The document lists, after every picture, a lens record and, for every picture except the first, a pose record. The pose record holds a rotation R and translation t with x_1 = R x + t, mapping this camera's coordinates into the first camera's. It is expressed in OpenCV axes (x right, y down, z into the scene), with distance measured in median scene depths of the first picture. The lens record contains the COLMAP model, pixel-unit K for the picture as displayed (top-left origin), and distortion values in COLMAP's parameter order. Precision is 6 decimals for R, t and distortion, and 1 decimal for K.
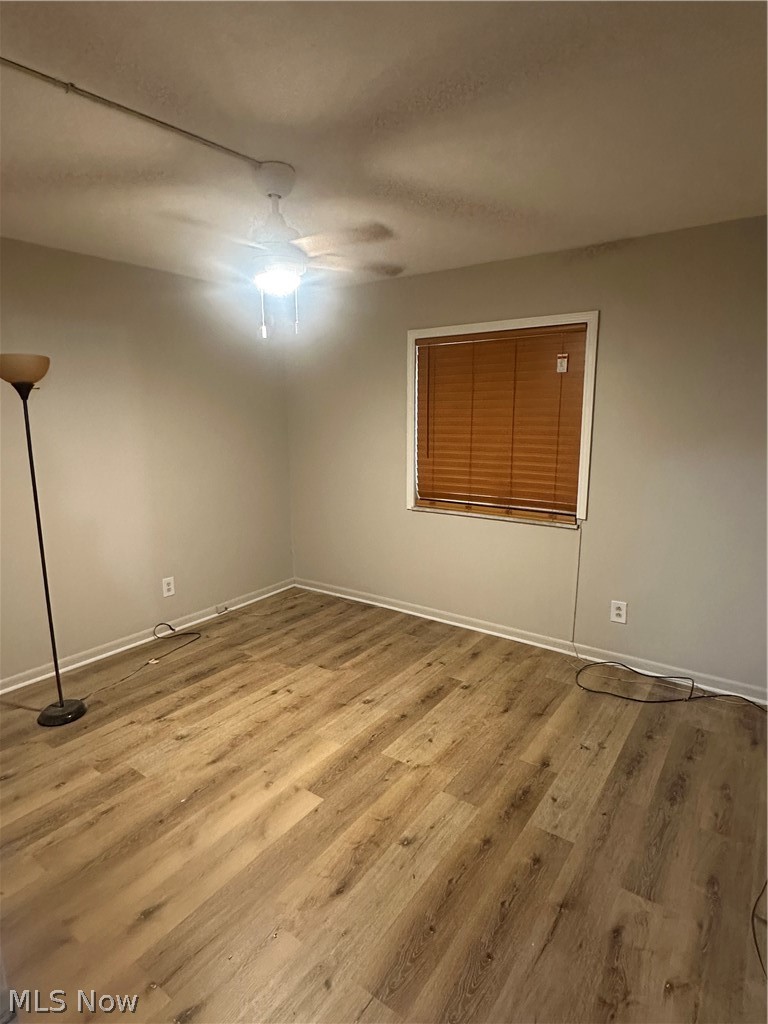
lens RADIAL K [[558.3, 0, 386.8], [0, 558.3, 510.4], [0, 0, 1]] dist [-0.005446, 0.001398]
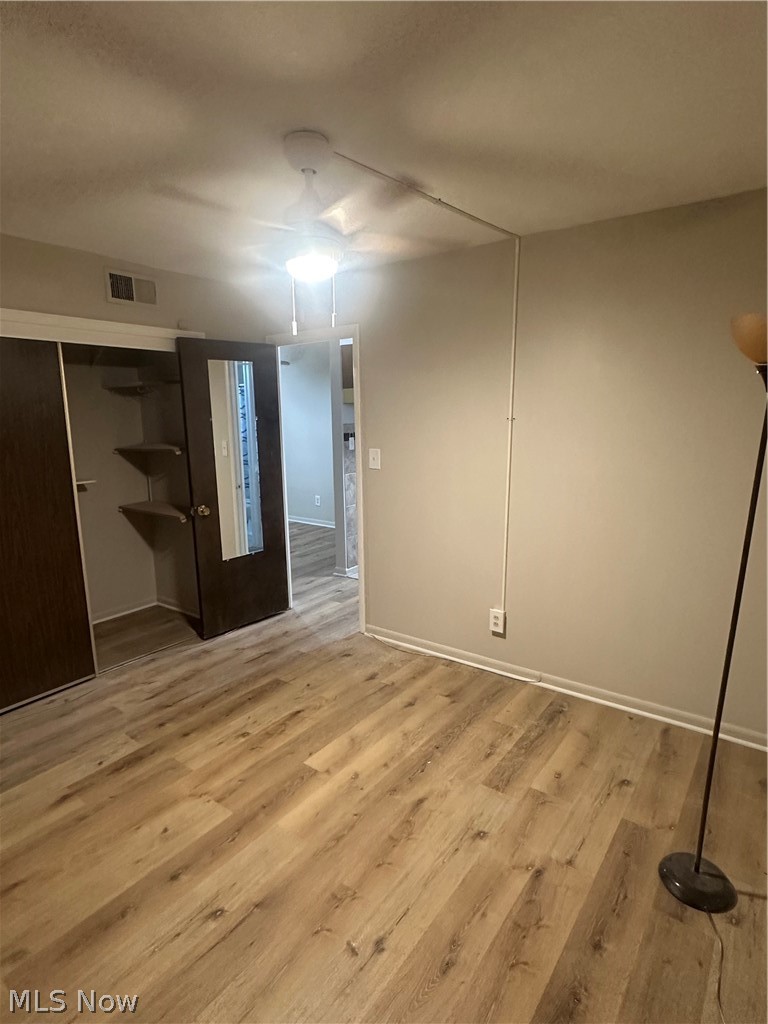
lens RADIAL K [[558.3, 0, 387.3], [0, 558.3, 512.9], [0, 0, 1]] dist [-0.005446, 0.001398]
pose [[-0.999670, 0.015007, 0.020831, -0.287725], [0.021522, 0.932202, 0.361299, -0.322050], [-0.013997, 0.361628, -0.932217, 1.712819]]
